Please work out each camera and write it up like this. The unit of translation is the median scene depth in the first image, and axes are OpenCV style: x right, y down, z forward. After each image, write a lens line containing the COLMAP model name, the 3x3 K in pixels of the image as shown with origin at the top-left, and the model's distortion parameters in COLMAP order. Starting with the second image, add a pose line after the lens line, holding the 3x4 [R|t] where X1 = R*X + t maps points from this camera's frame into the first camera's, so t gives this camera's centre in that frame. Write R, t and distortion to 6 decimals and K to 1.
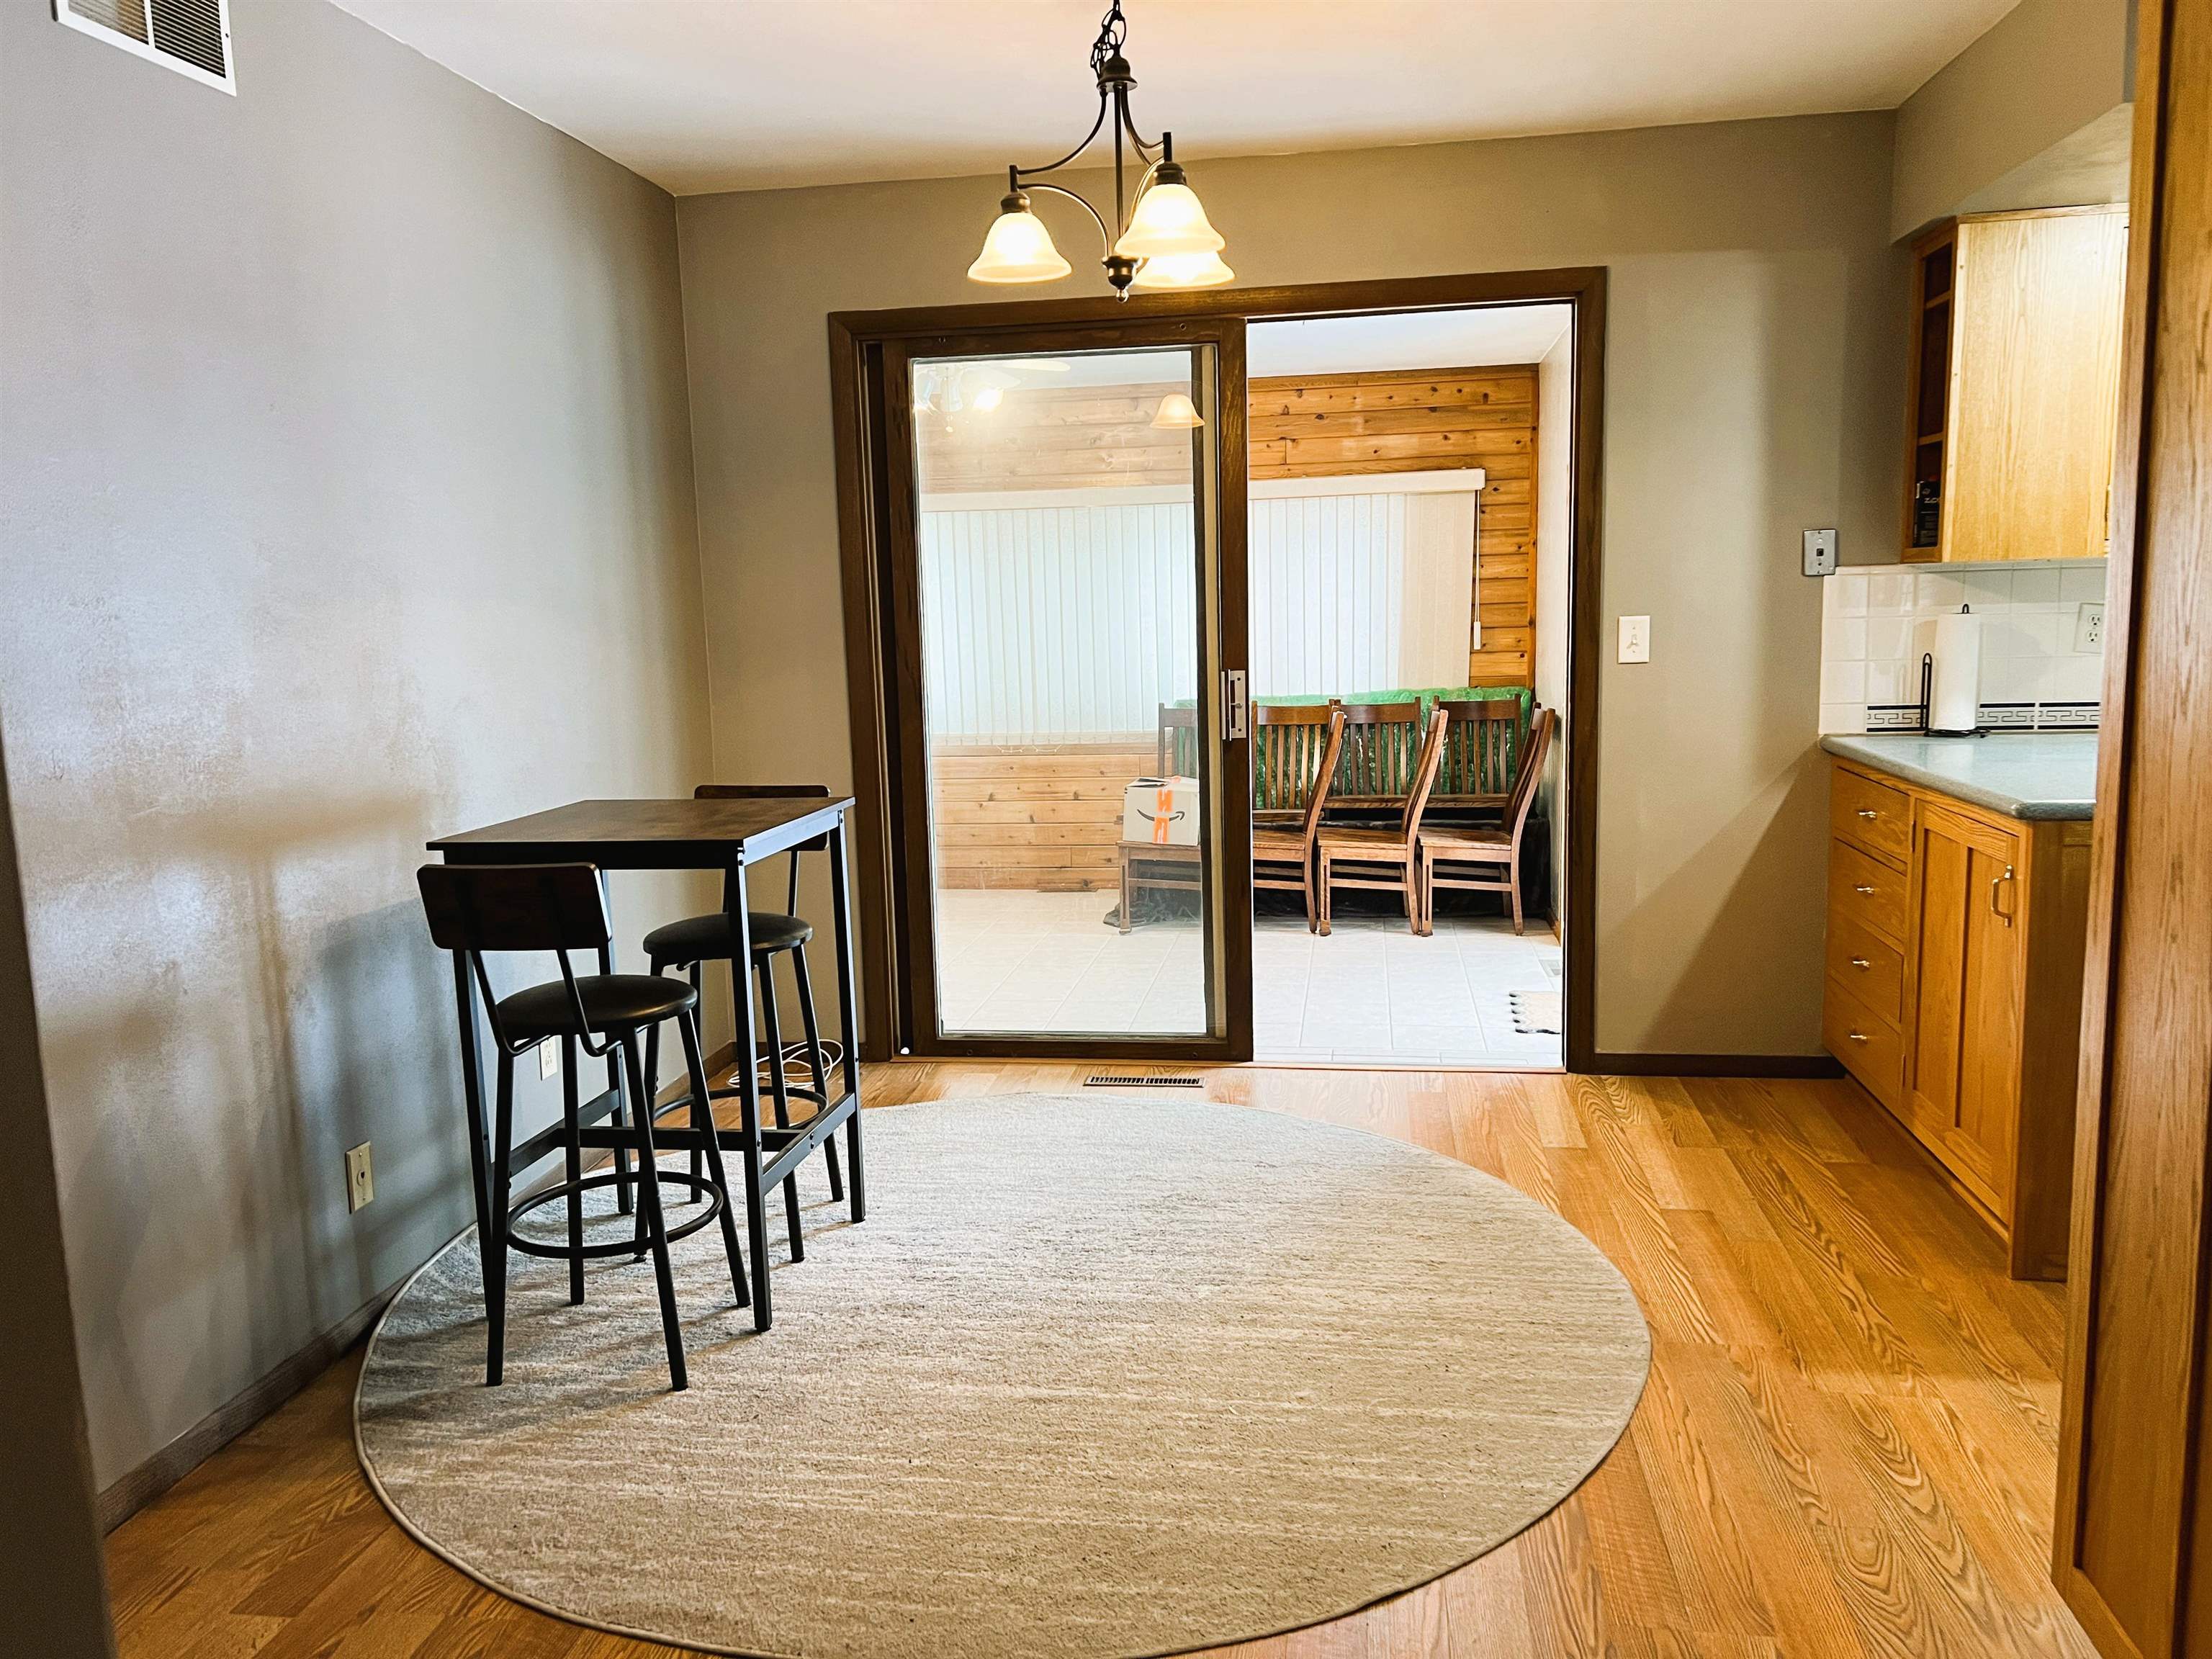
lens RADIAL K [[1661.9, 0, 1103.6], [0, 1661.9, 833.6], [0, 0, 1]] dist [0.065053, -0.072577]
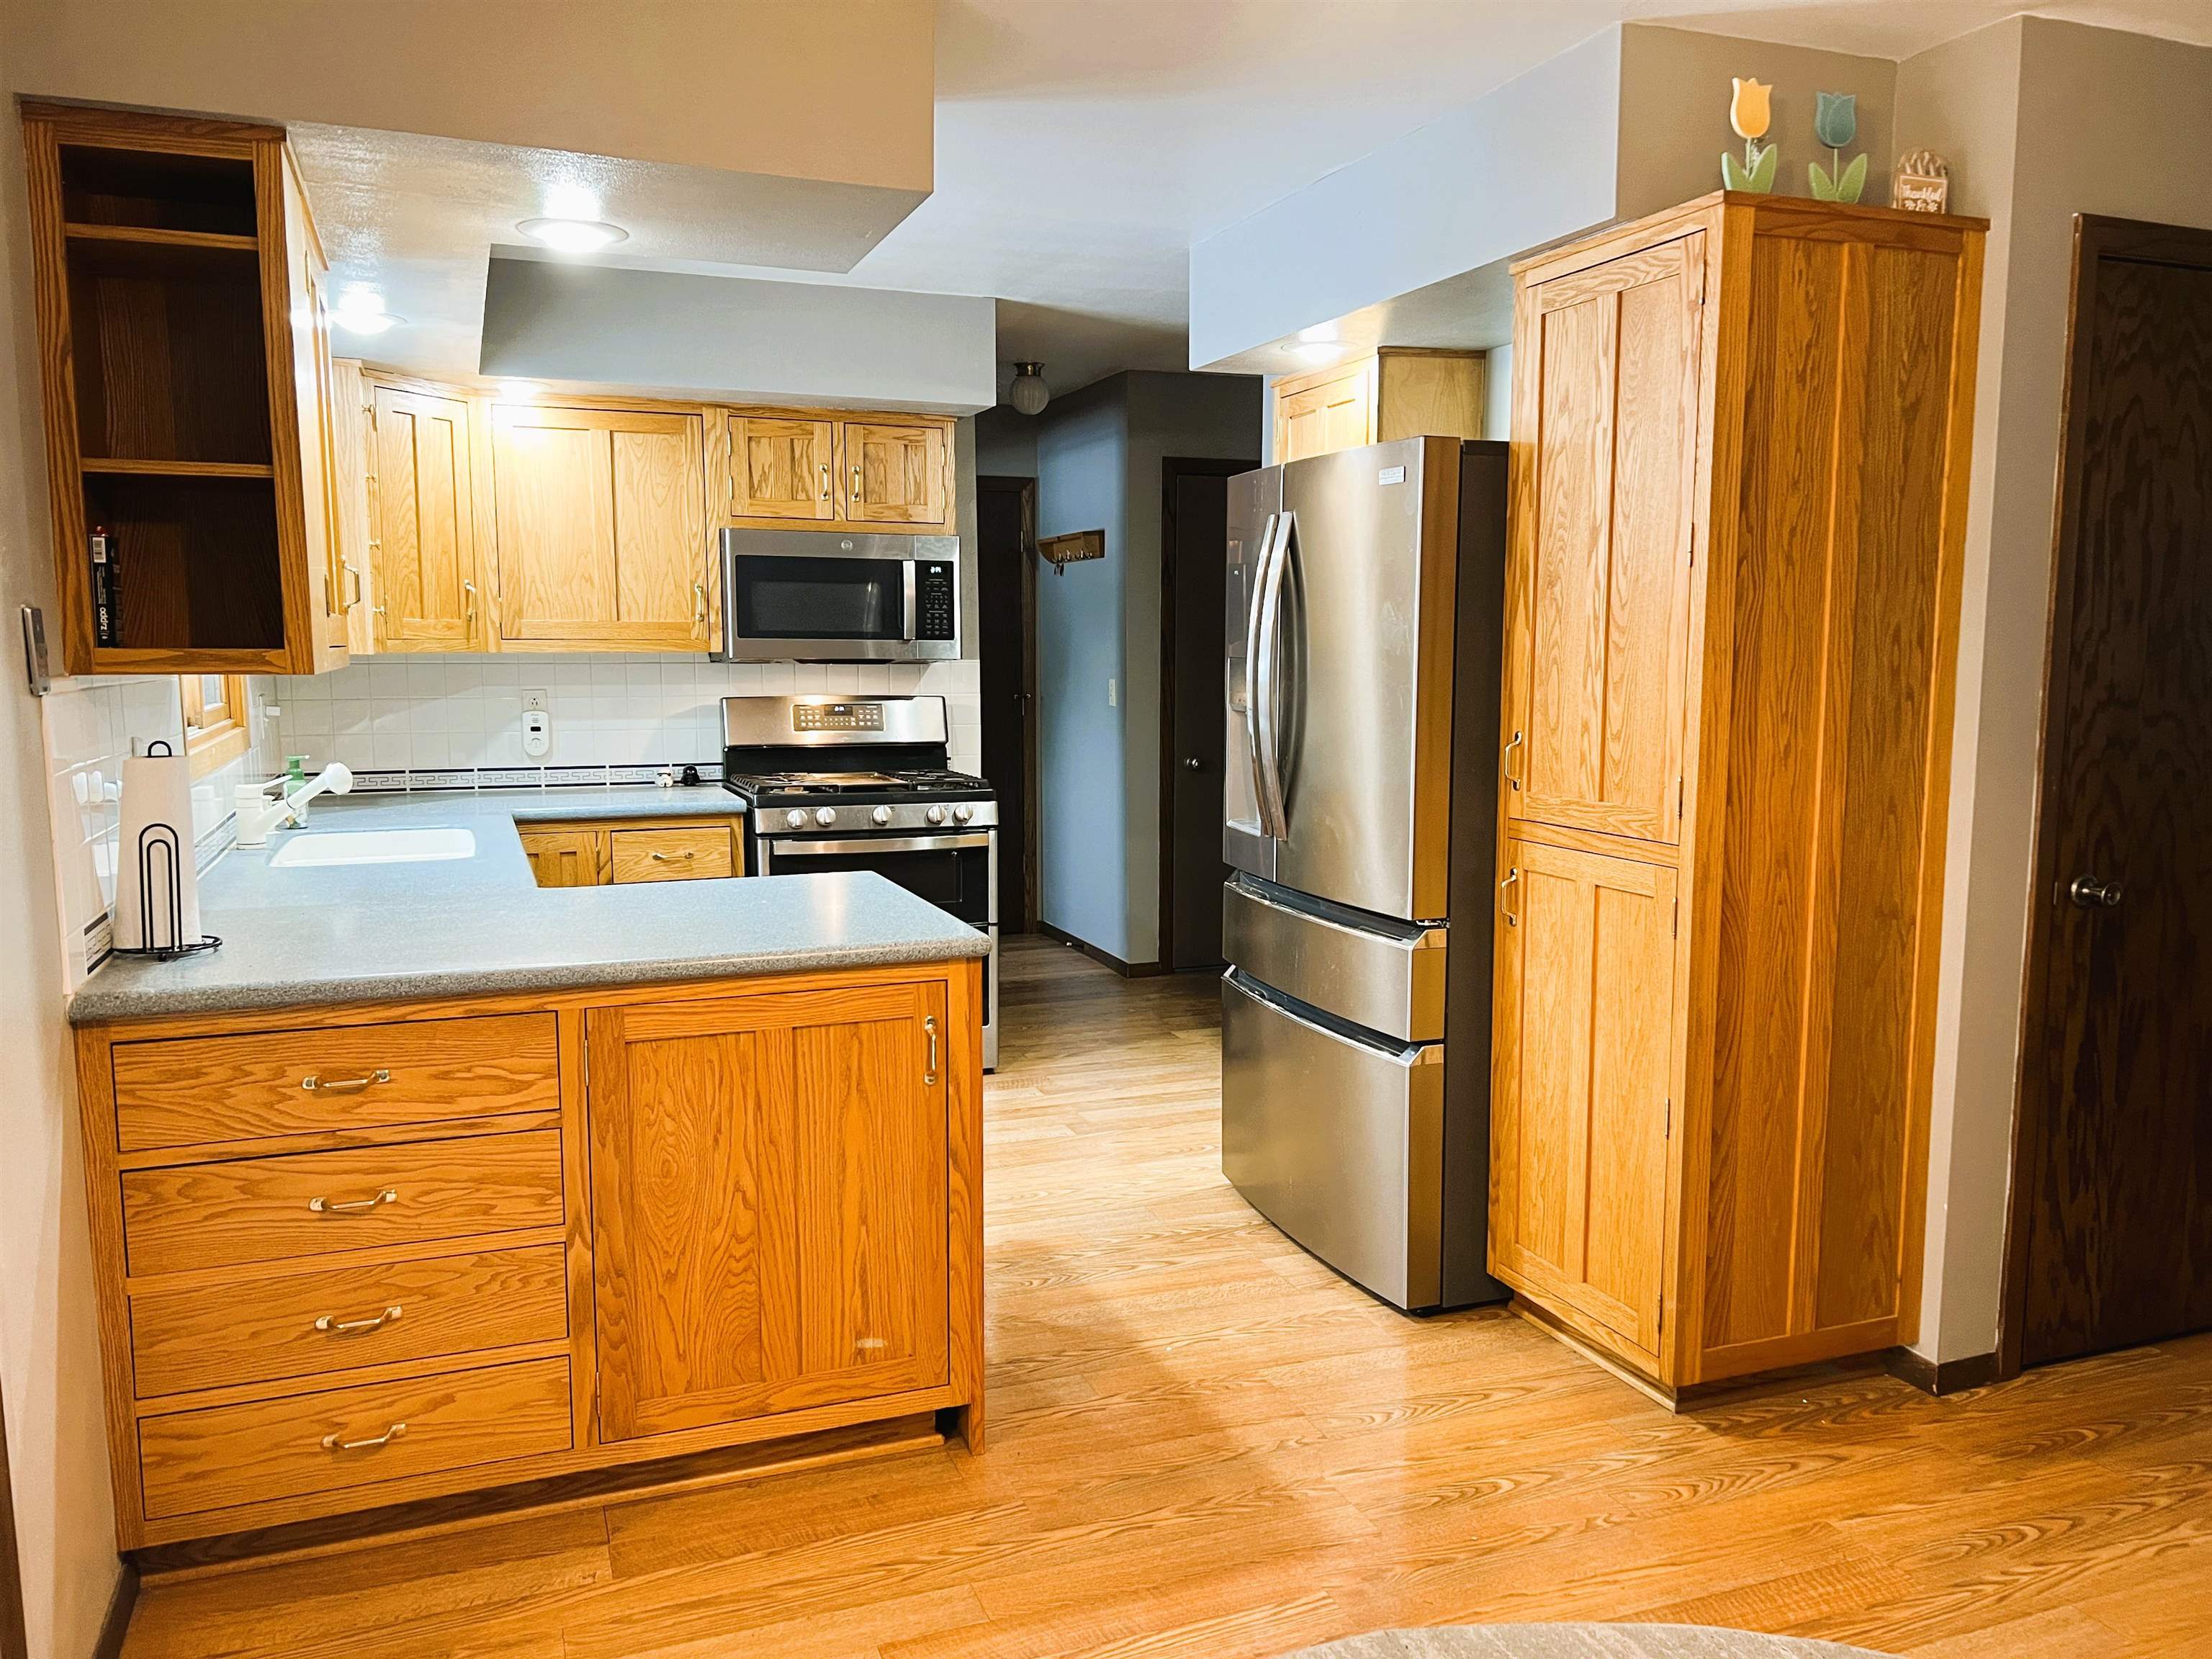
lens RADIAL K [[1661.9, 0, 1089.5], [0, 1661.9, 841.5], [0, 0, 1]] dist [0.065053, -0.072577]
pose [[-0.492926, -0.073639, 0.866949, -0.100572], [0.139416, 0.976852, 0.162242, -0.079225], [-0.858829, 0.200840, -0.471250, 0.519549]]
